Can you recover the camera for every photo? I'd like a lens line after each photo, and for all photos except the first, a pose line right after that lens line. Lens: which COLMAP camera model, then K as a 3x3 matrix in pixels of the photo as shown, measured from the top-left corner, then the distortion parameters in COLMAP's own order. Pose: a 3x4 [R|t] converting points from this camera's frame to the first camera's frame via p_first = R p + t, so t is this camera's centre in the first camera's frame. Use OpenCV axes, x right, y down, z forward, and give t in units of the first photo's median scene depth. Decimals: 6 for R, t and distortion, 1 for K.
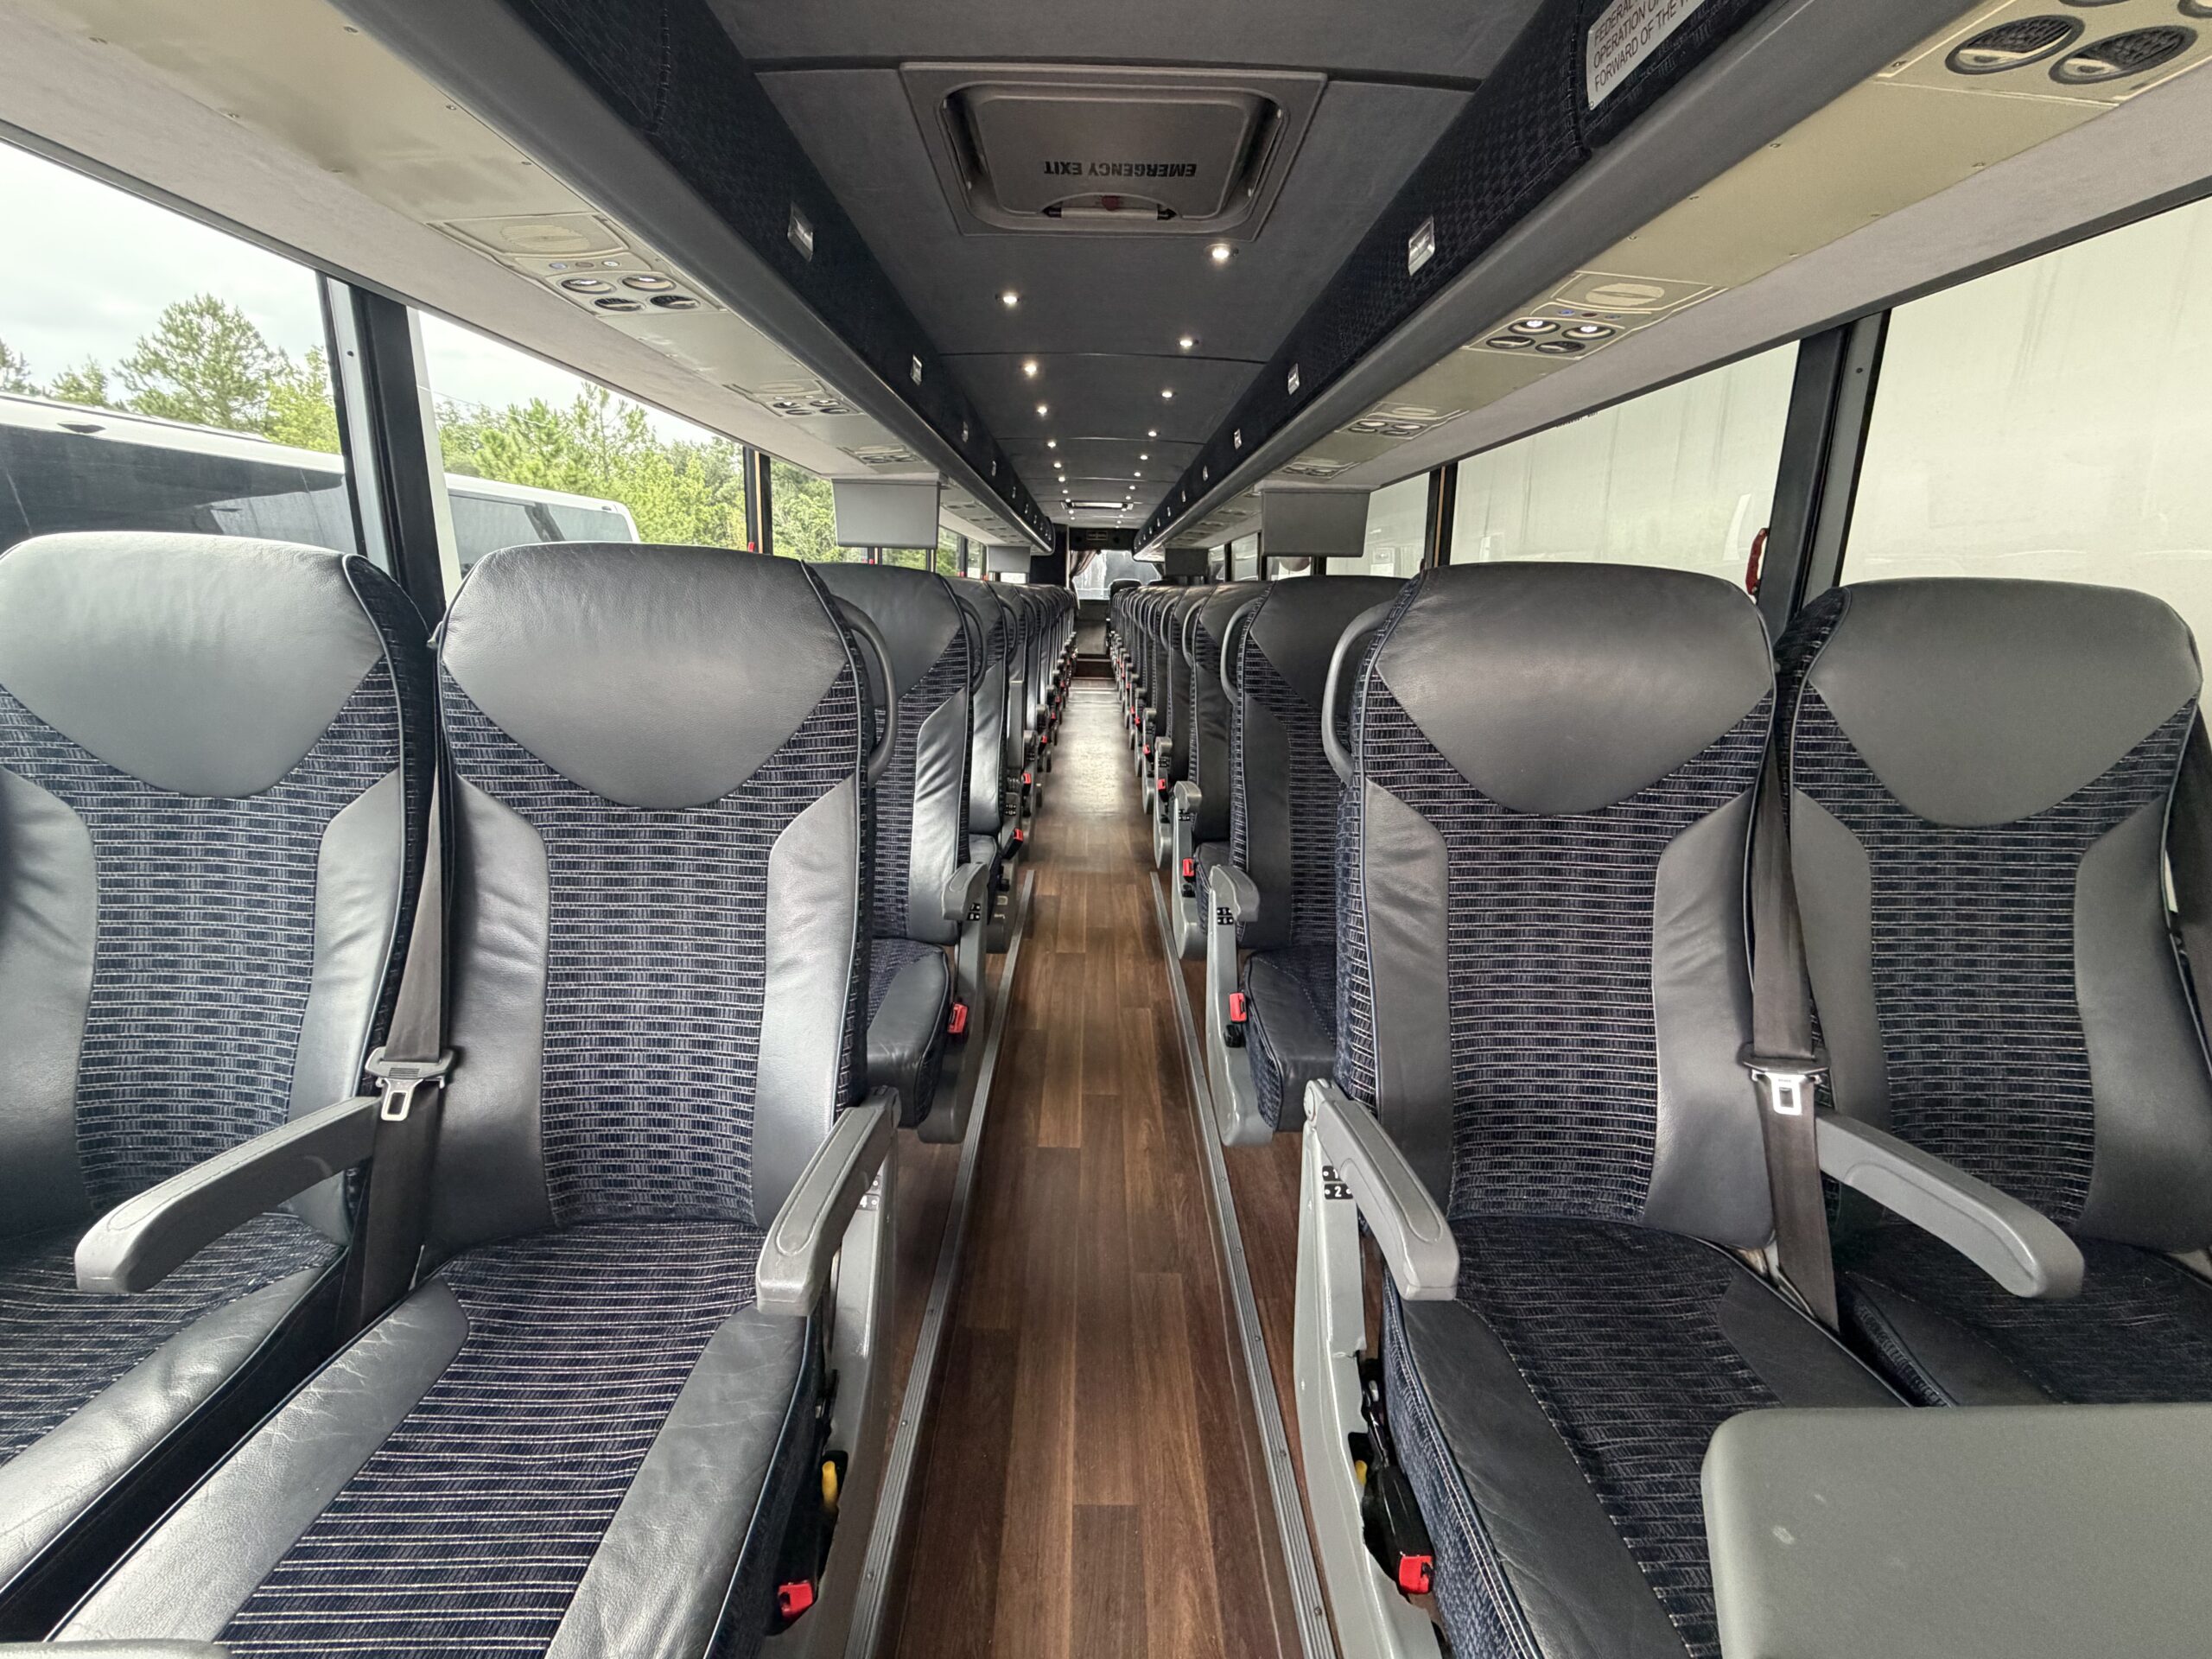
lens RADIAL K [[888.7, 0, 1103.1], [0, 888.7, 826.8], [0, 0, 1]] dist [-0.000893, 0.000085]
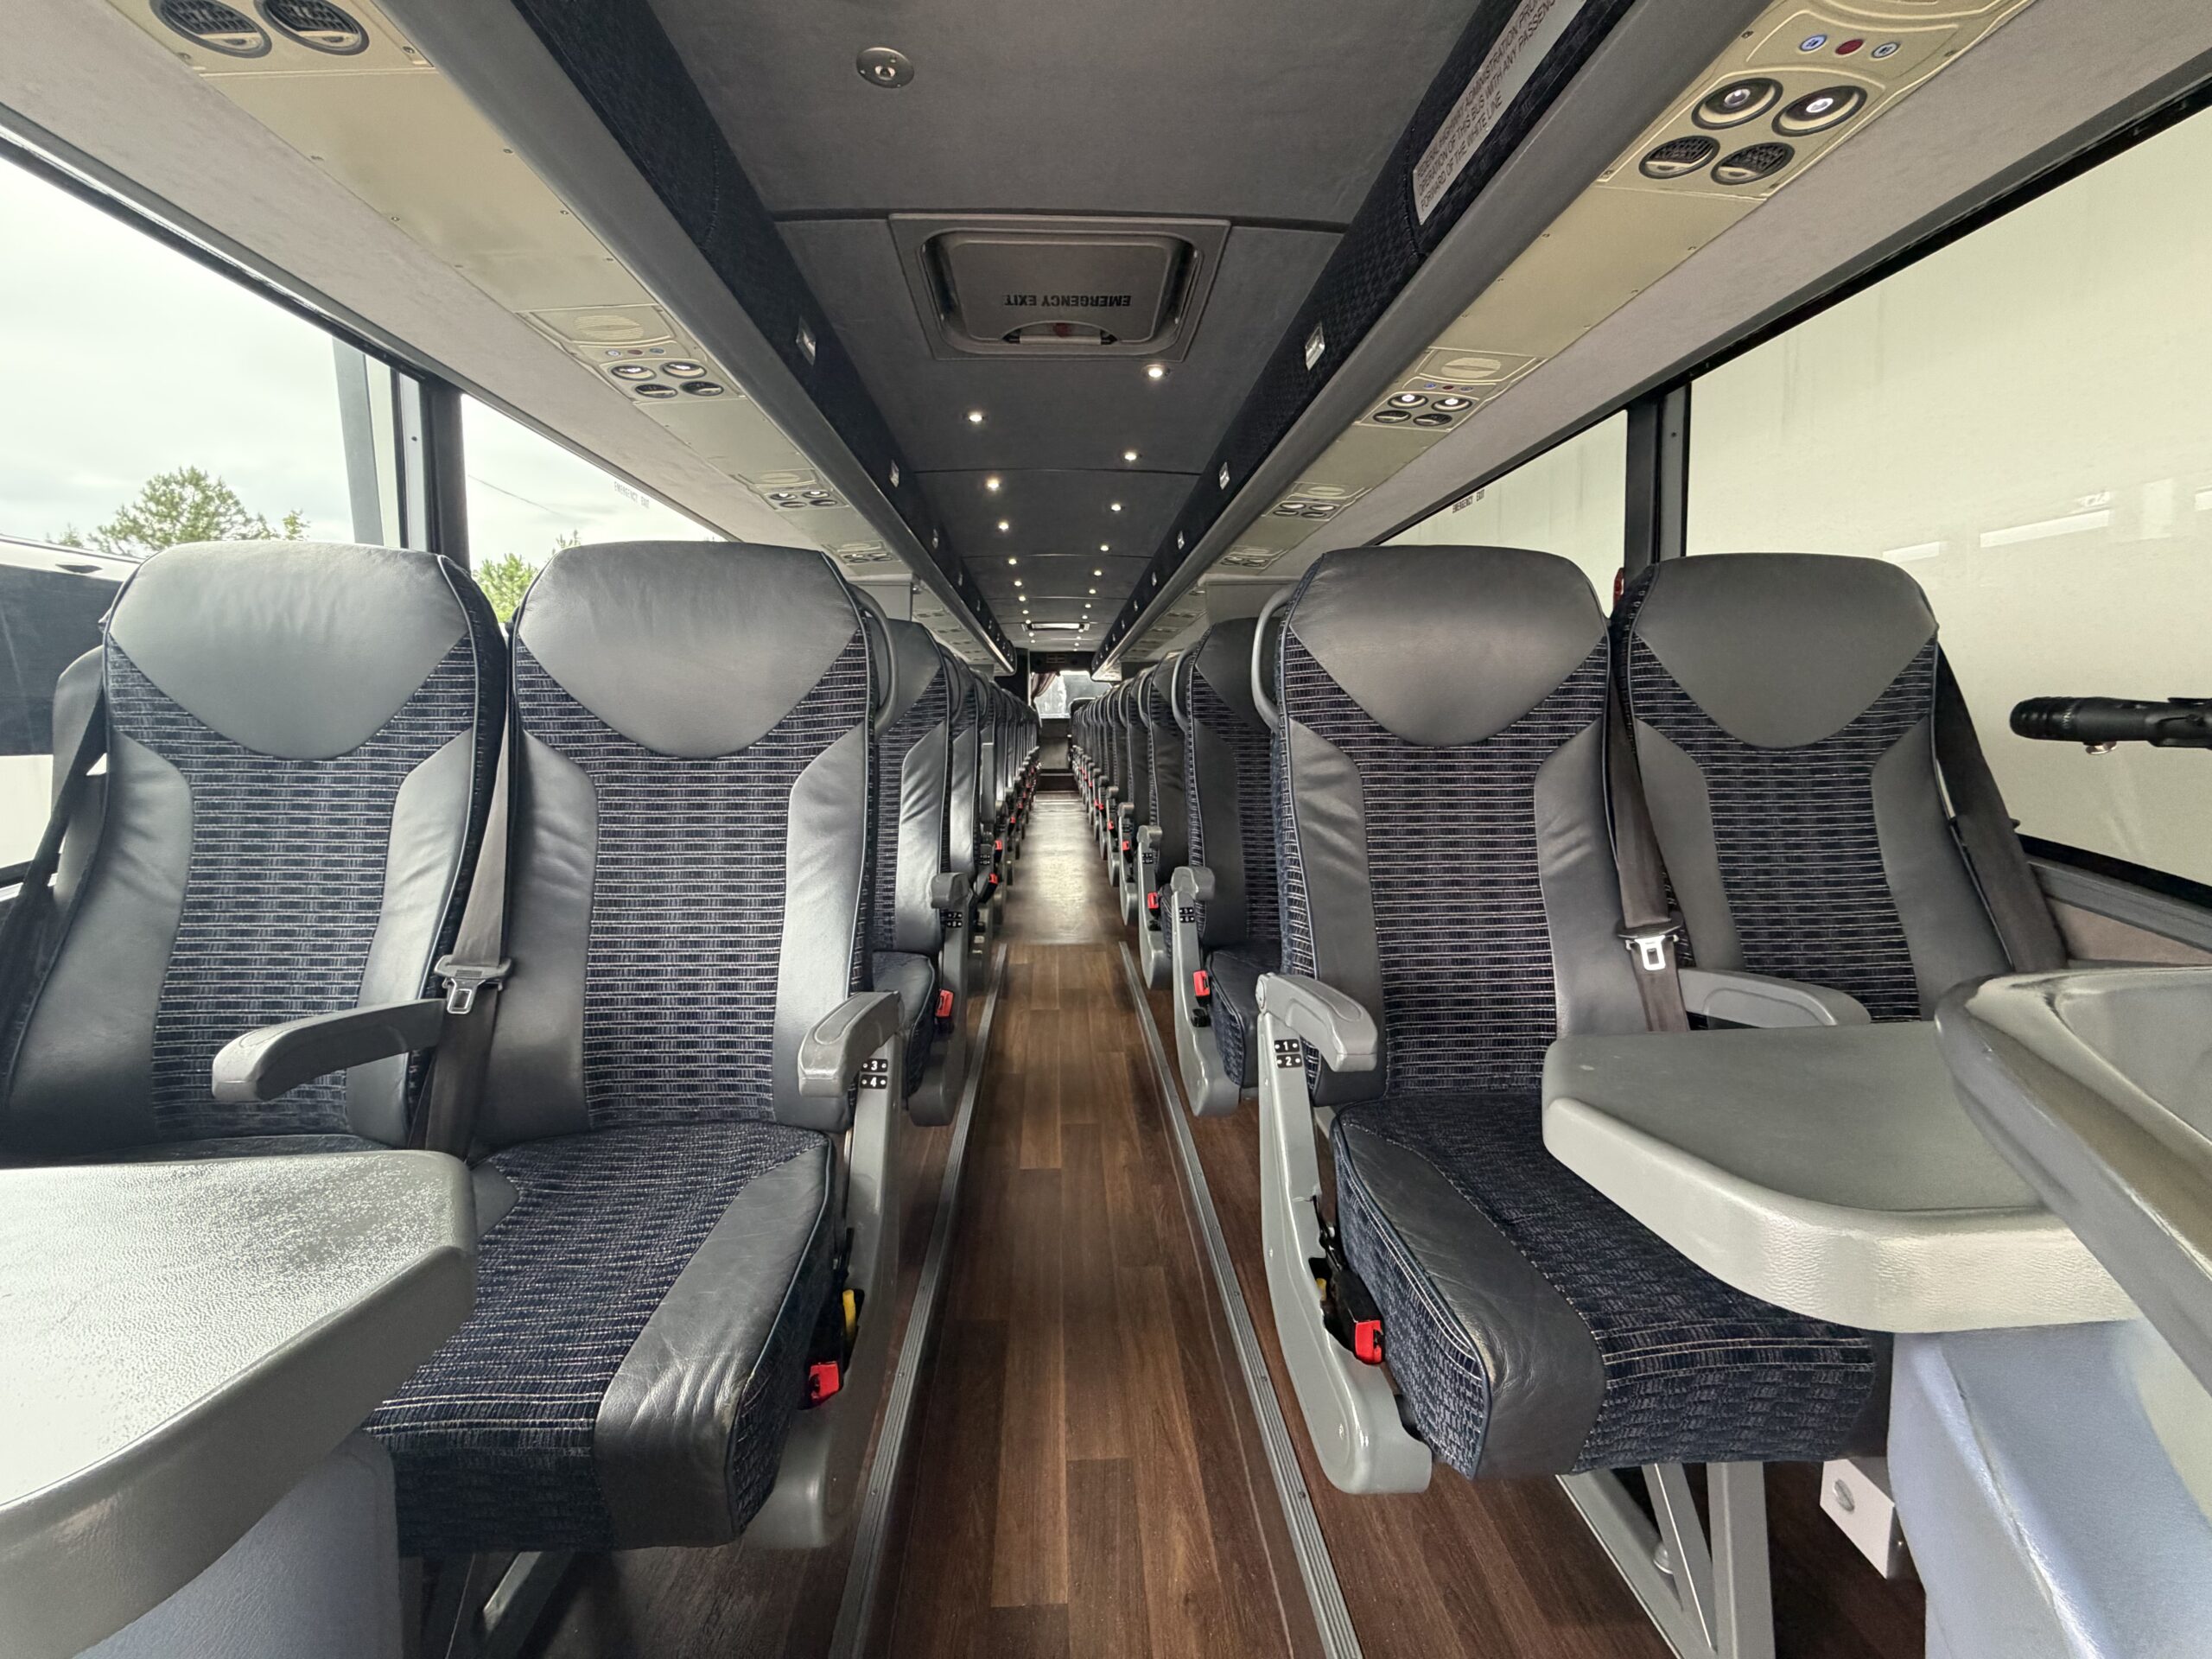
lens RADIAL K [[888.7, 0, 1104.5], [0, 888.7, 825.7], [0, 0, 1]] dist [-0.000893, 0.000085]
pose [[0.998540, -0.033728, 0.042198, -0.011039], [0.039495, 0.988746, -0.144295, 0.248879], [-0.036856, 0.145751, 0.988634, -0.162966]]
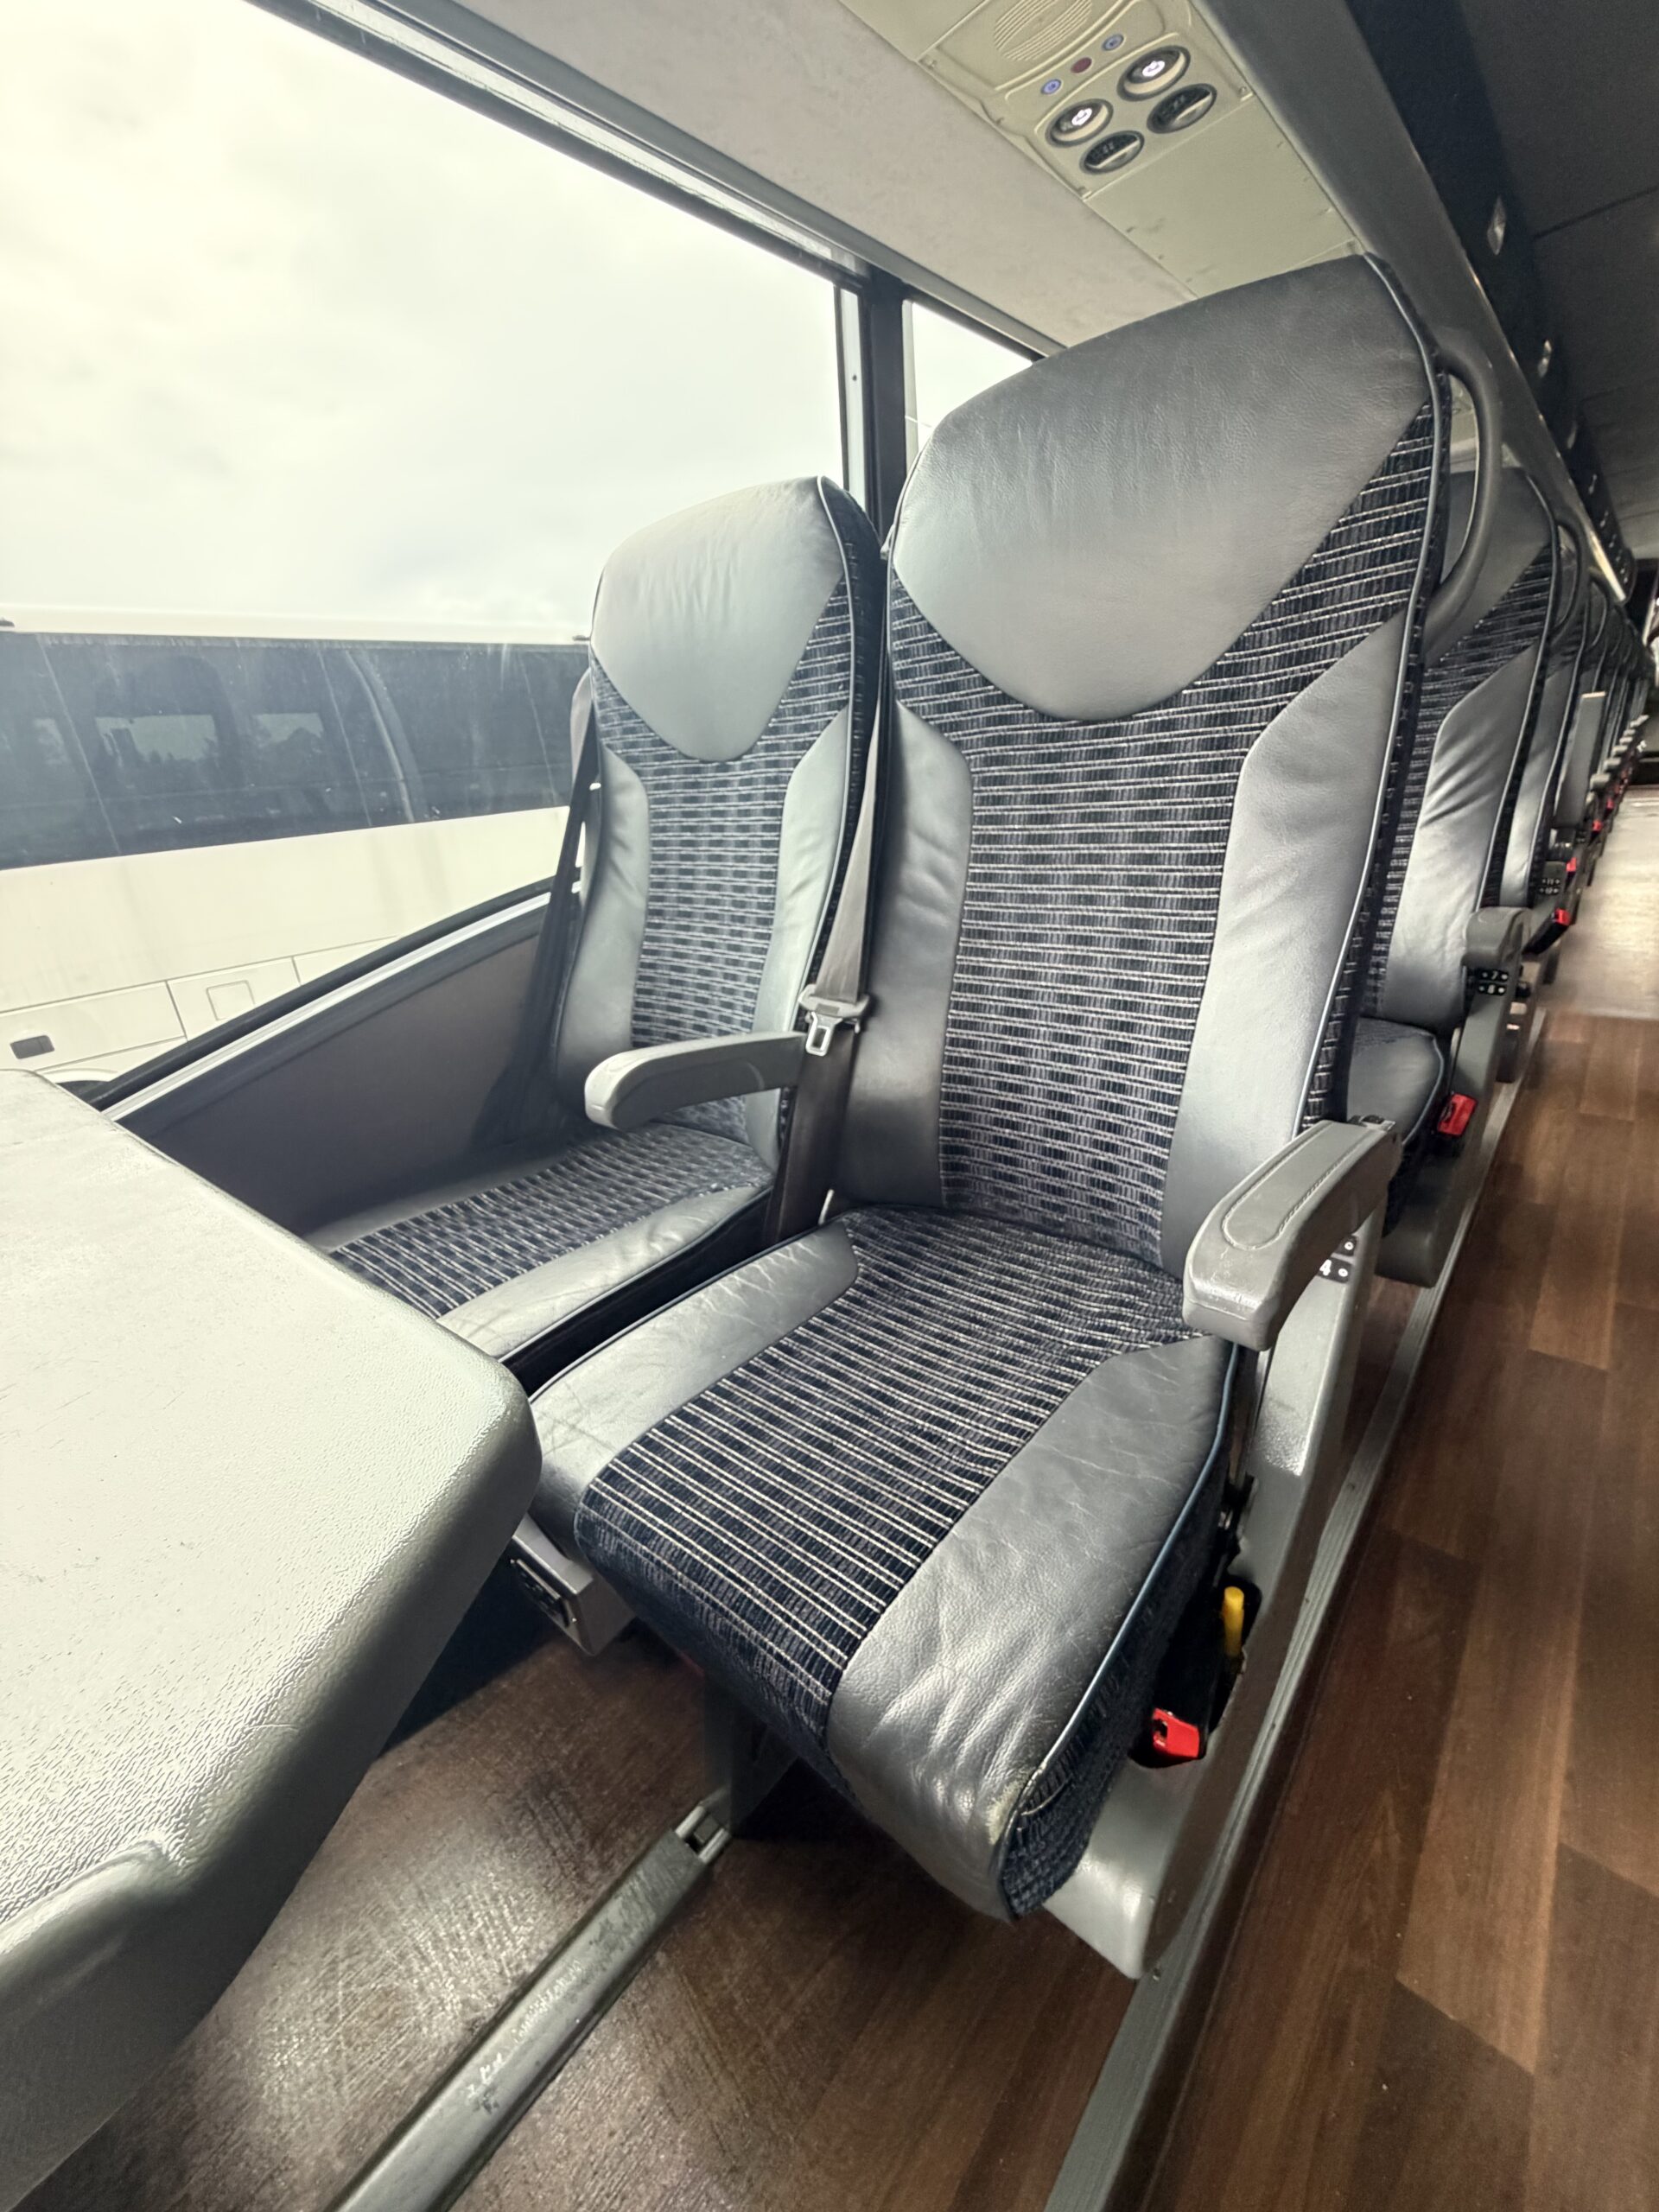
lens RADIAL K [[888.7, 0, 822.5], [0, 888.7, 1097.3], [0, 0, 1]] dist [-0.000893, 0.000085]
pose [[0.742505, 0.145009, -0.653956, -0.118710], [-0.066035, 0.987377, 0.143966, 0.202104], [0.666577, -0.063711, 0.742708, 0.228665]]
